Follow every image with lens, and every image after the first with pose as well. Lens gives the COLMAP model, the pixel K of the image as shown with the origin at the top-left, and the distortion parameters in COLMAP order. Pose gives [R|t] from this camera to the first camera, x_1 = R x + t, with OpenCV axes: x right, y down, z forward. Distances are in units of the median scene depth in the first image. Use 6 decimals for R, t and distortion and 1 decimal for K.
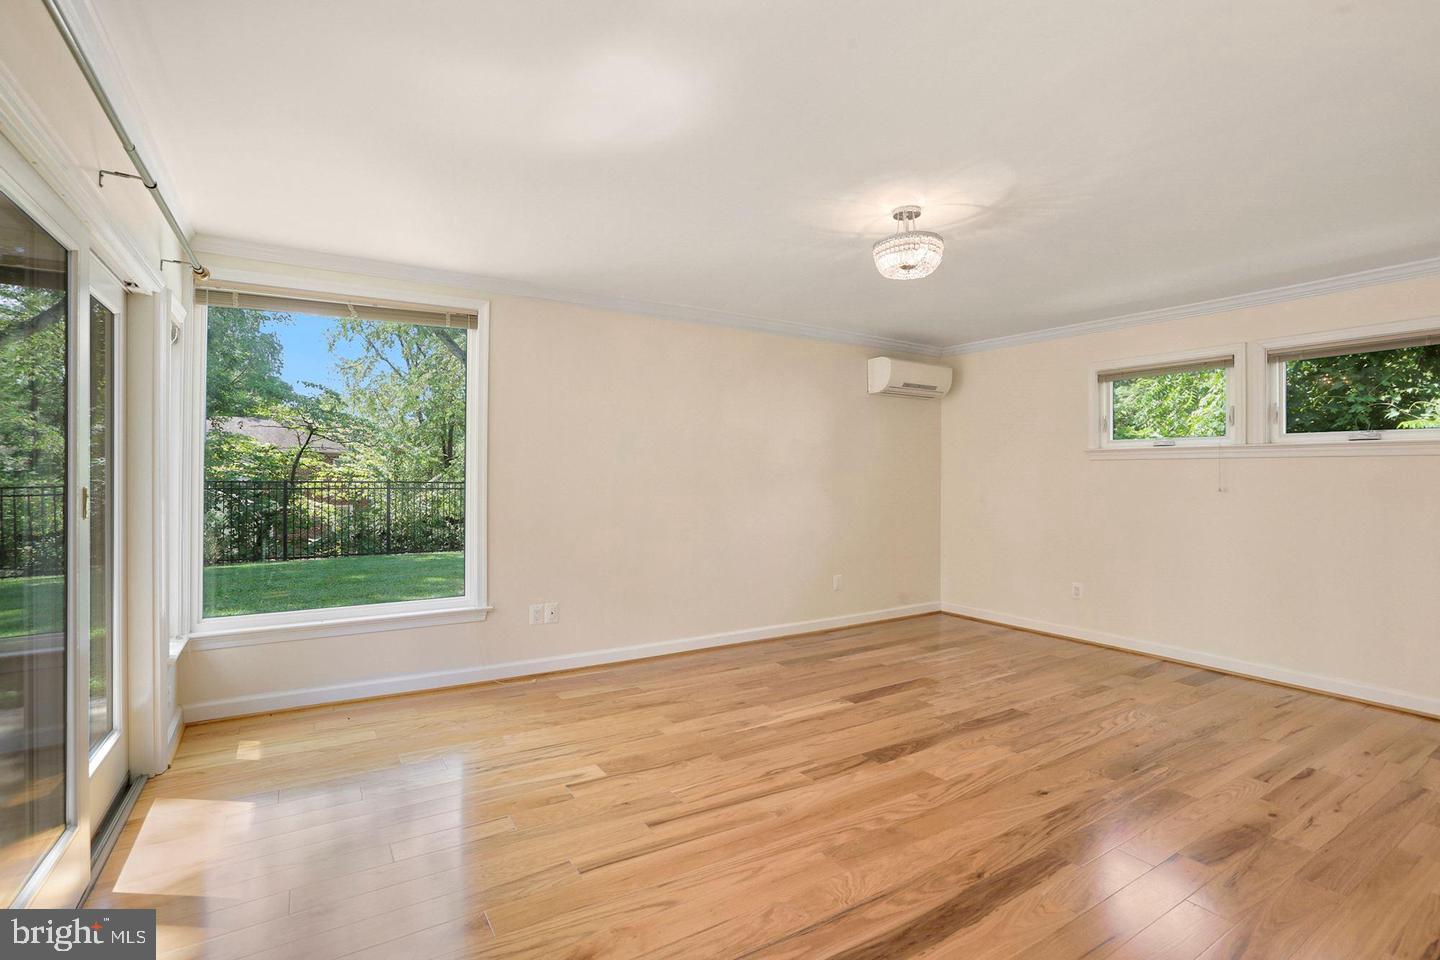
lens RADIAL K [[654.5, 0, 719.8], [0, 654.5, 483.8], [0, 0, 1]] dist [-0.006274, 0.001013]
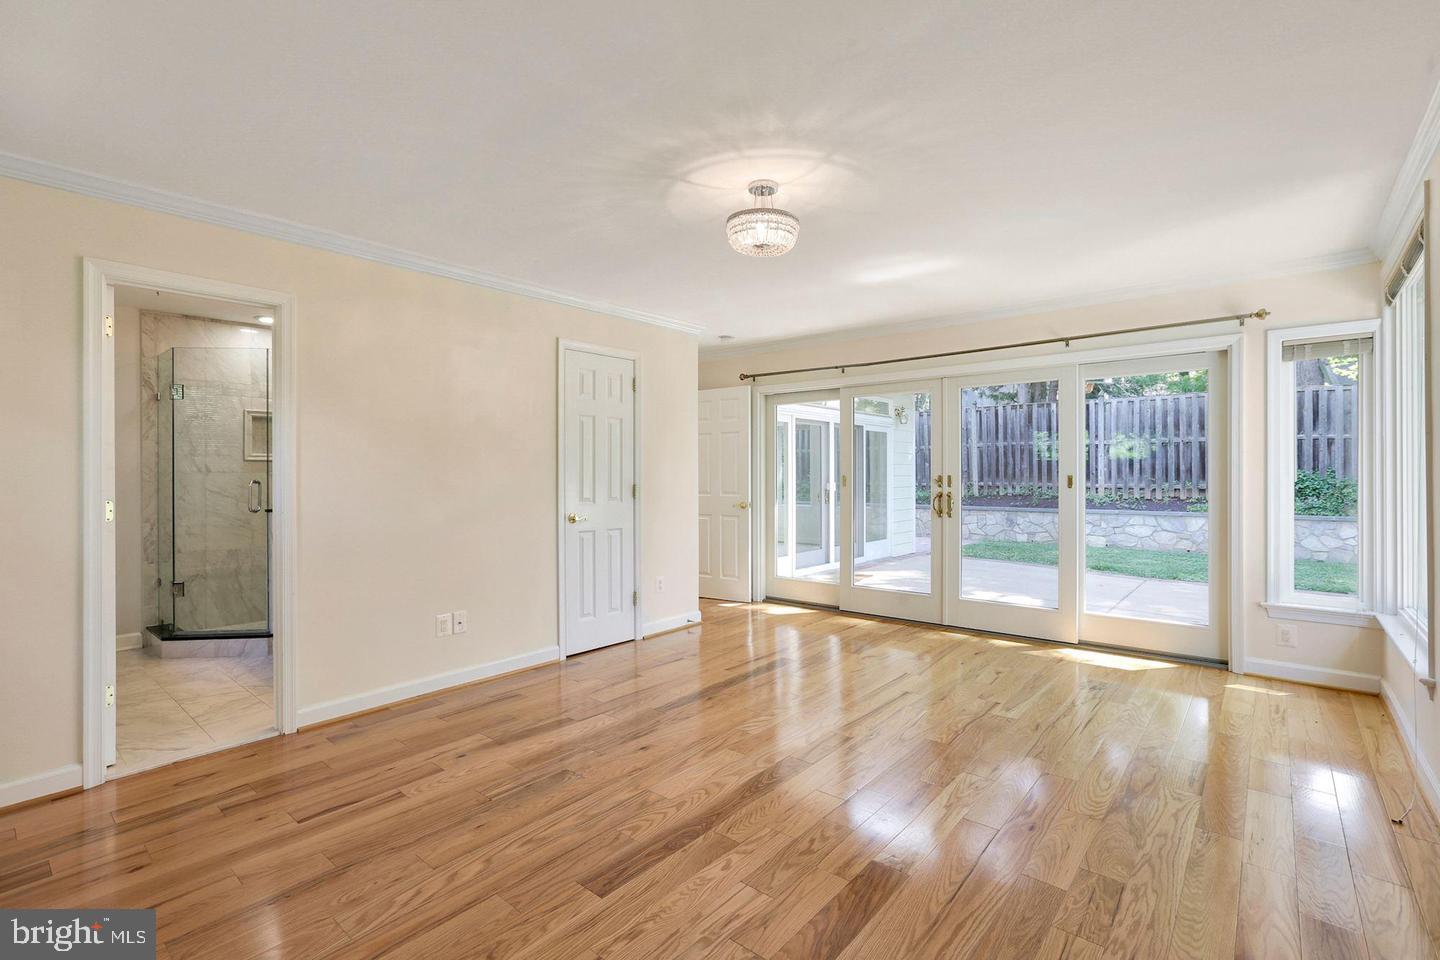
lens RADIAL K [[654.5, 0, 709.6], [0, 654.5, 473.2], [0, 0, 1]] dist [-0.006274, 0.001013]
pose [[-0.958230, -0.003015, -0.285982, 0.620851], [-0.004101, 0.999986, 0.003199, -0.004147], [0.285968, 0.004238, -0.958230, 1.840619]]
